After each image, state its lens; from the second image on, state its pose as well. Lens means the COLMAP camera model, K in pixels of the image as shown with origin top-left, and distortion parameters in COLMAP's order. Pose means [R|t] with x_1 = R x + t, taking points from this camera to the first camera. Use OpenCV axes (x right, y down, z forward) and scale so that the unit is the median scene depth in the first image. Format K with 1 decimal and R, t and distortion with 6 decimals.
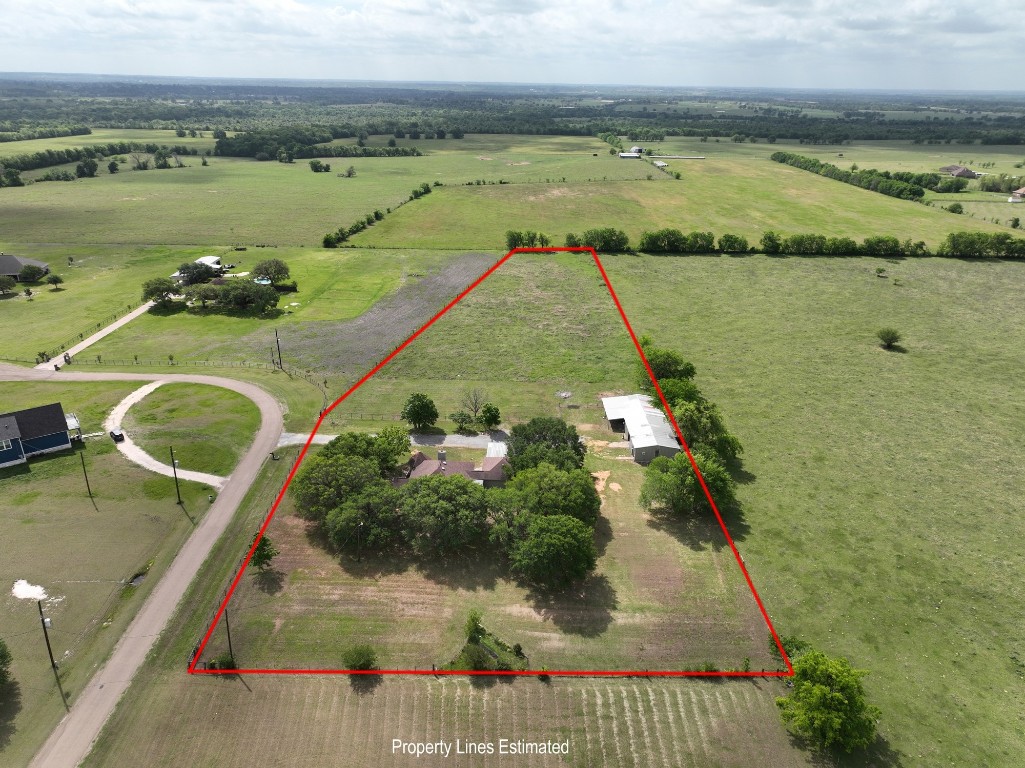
lens RADIAL K [[722.5, 0, 513.9], [0, 722.5, 382.0], [0, 0, 1]] dist [-0.001565, 0.020495]
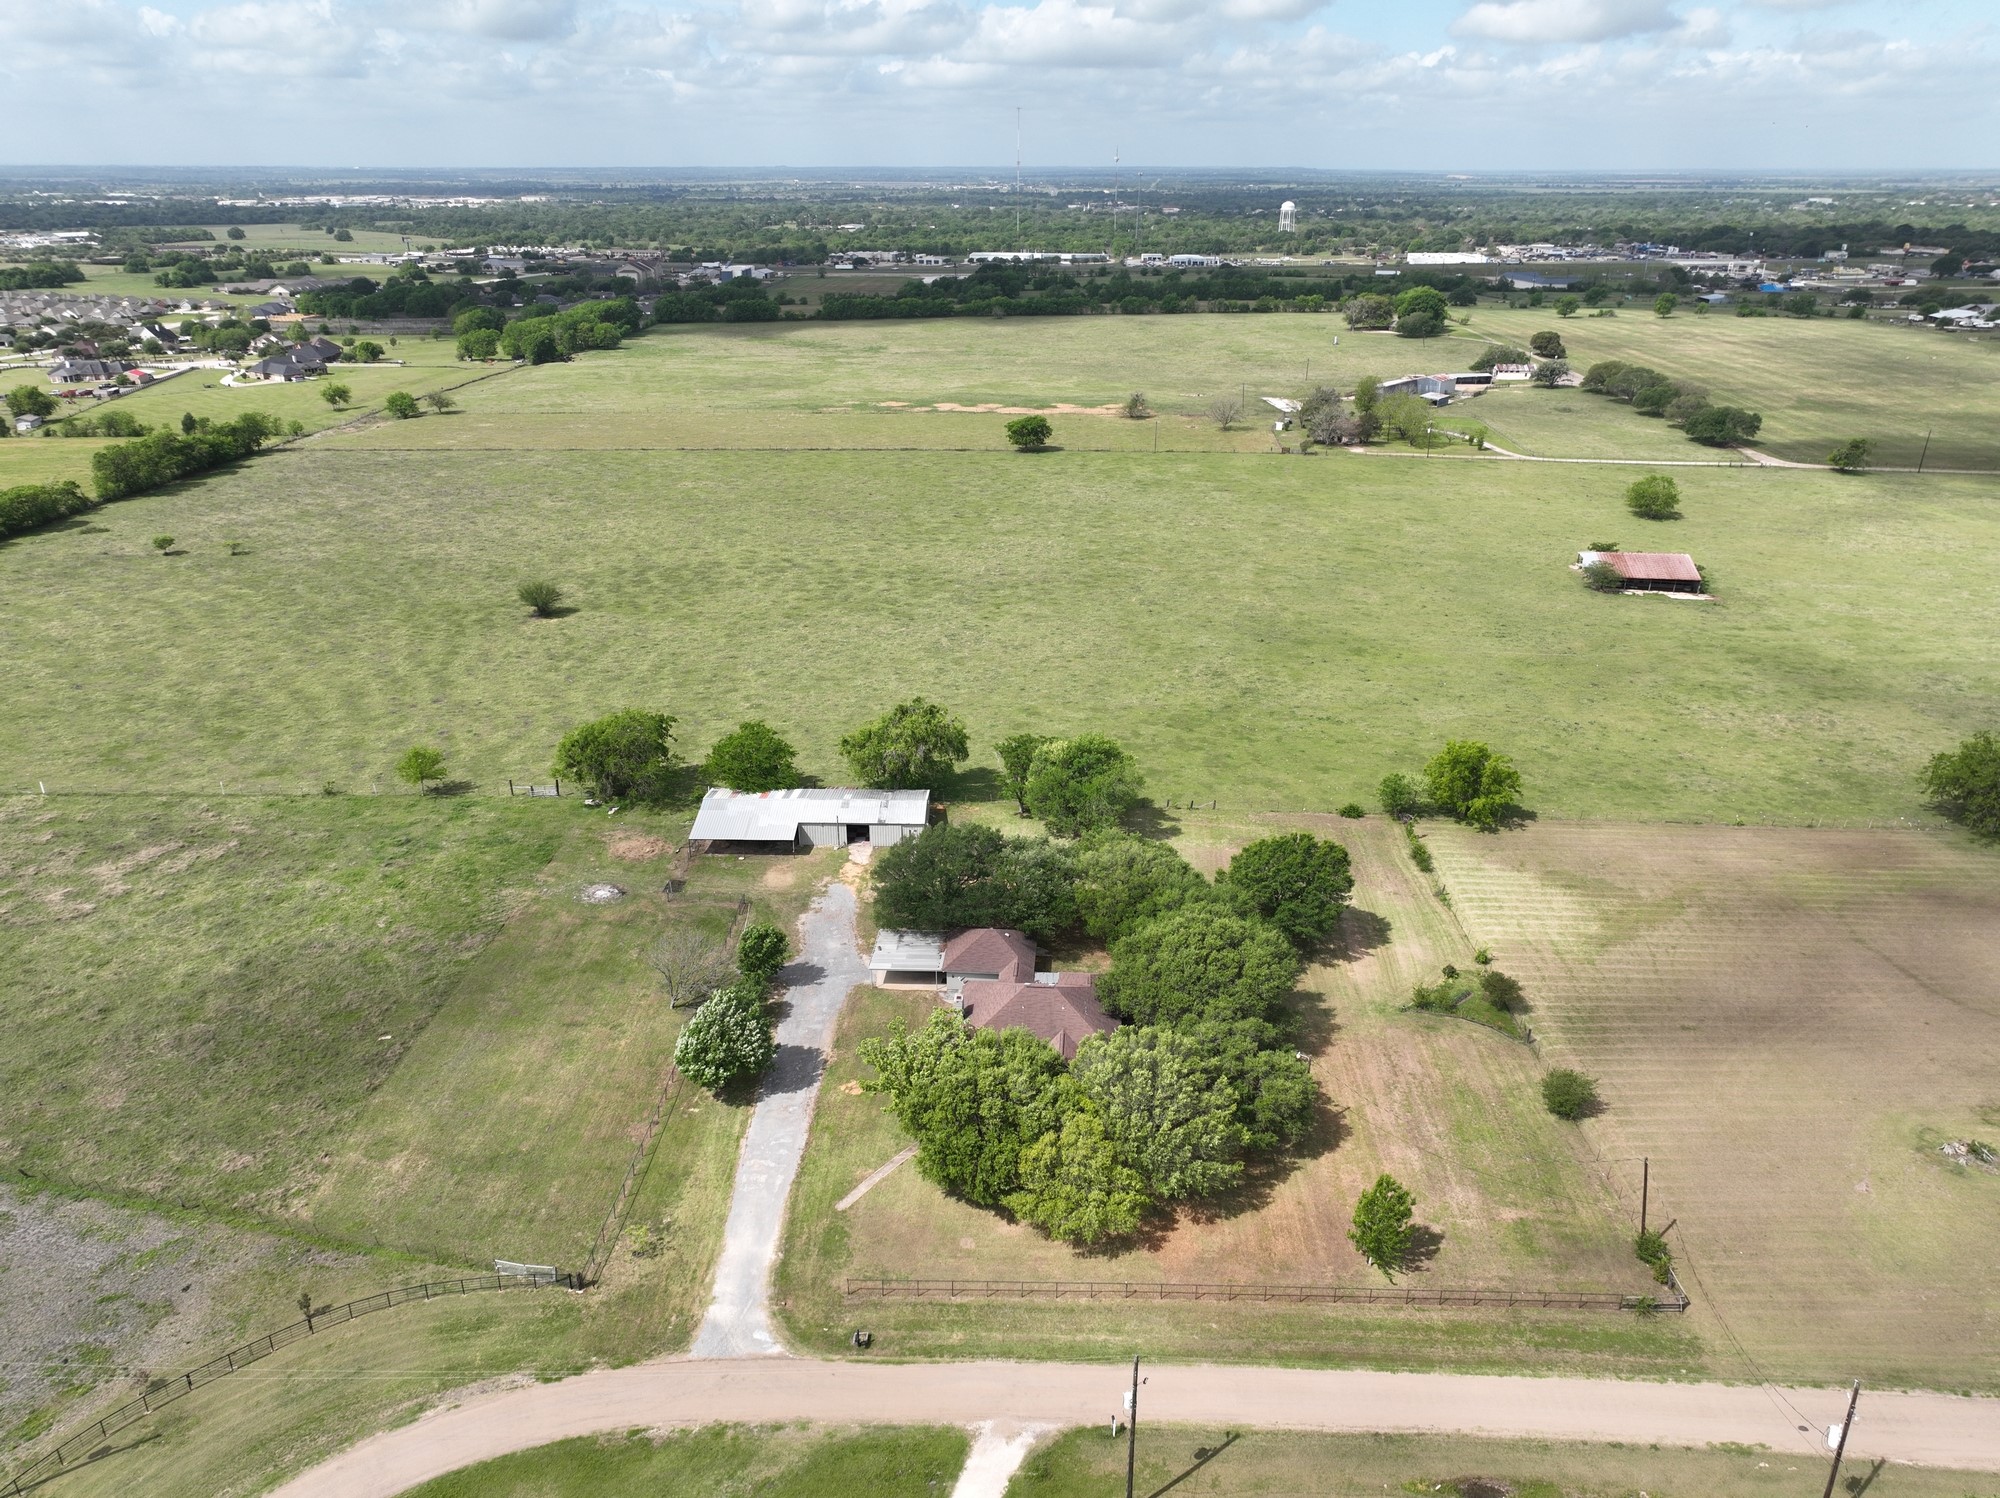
lens RADIAL K [[1409.8, 0, 1002.8], [0, 1409.8, 745.2], [0, 0, 1]] dist [-0.001565, 0.020495]
pose [[0.026728, -0.396209, 0.917771, -0.354443], [0.384635, 0.851492, 0.356395, -0.142607], [-0.922682, 0.343481, 0.175154, 0.326674]]
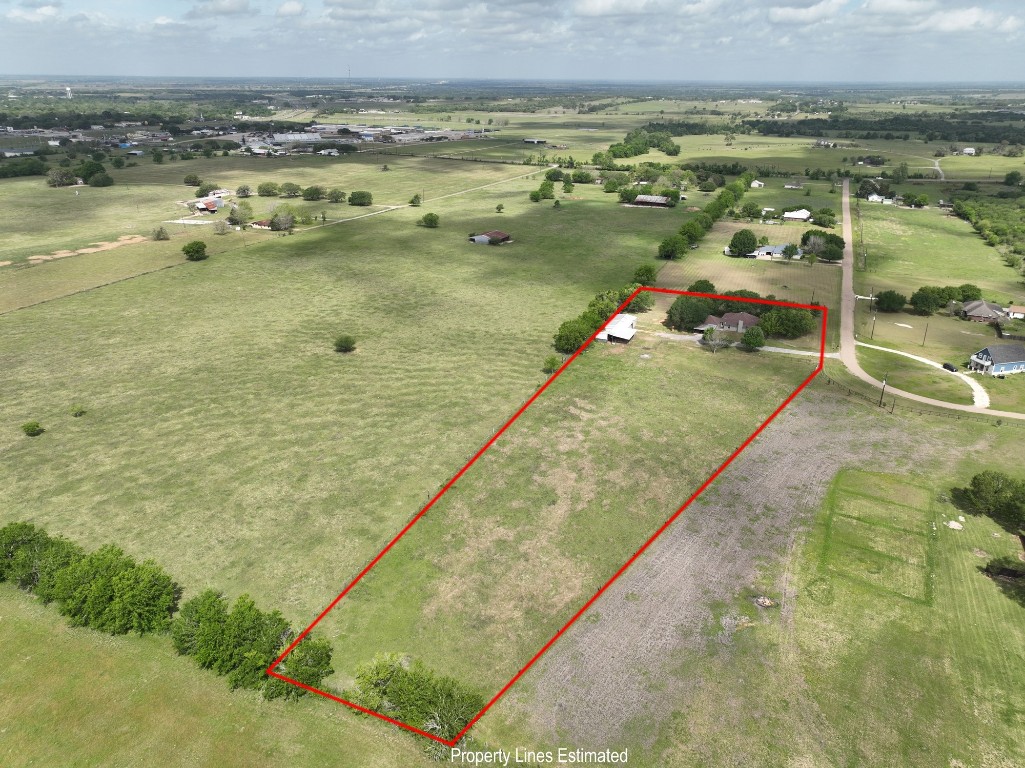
lens RADIAL K [[722.5, 0, 513.9], [0, 722.5, 382.0], [0, 0, 1]] dist [-0.001565, 0.020495]
pose [[-0.916549, -0.175488, 0.359364, -0.114225], [0.135967, 0.708319, 0.692674, -0.521918], [-0.376101, 0.683731, -0.625348, 1.092211]]
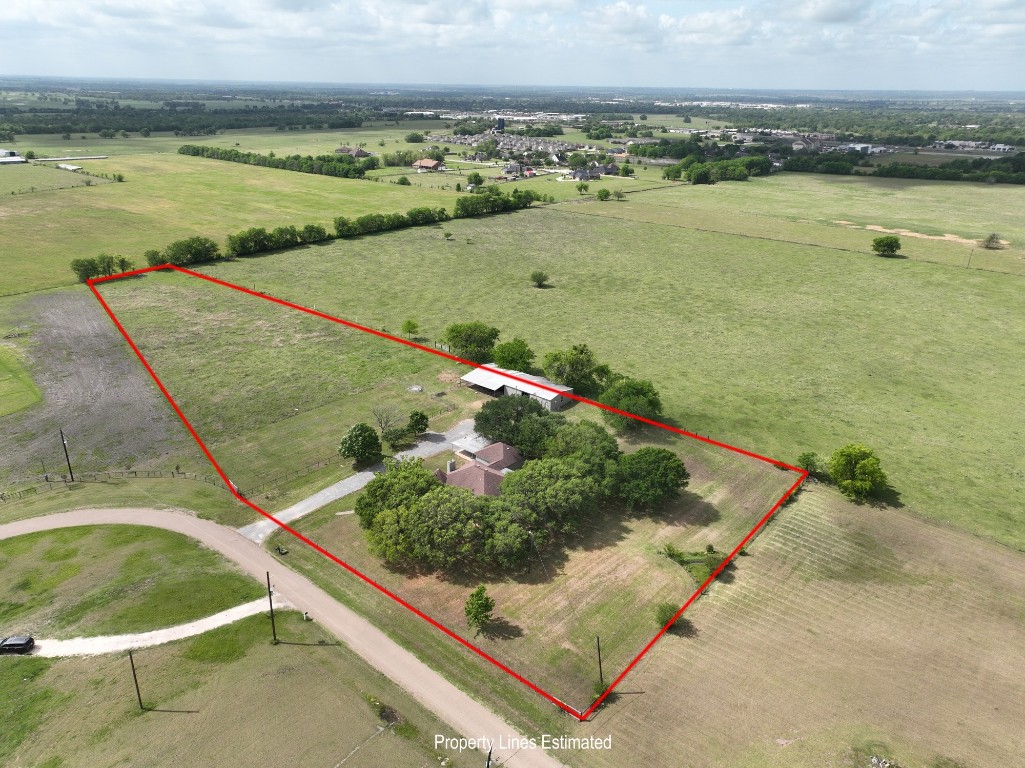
lens RADIAL K [[722.5, 0, 513.9], [0, 722.5, 382.0], [0, 0, 1]] dist [-0.001565, 0.020495]
pose [[0.648088, -0.297484, 0.701060, -0.295756], [0.288820, 0.947791, 0.135184, -0.047765], [-0.704674, 0.114869, 0.700171, 0.104231]]
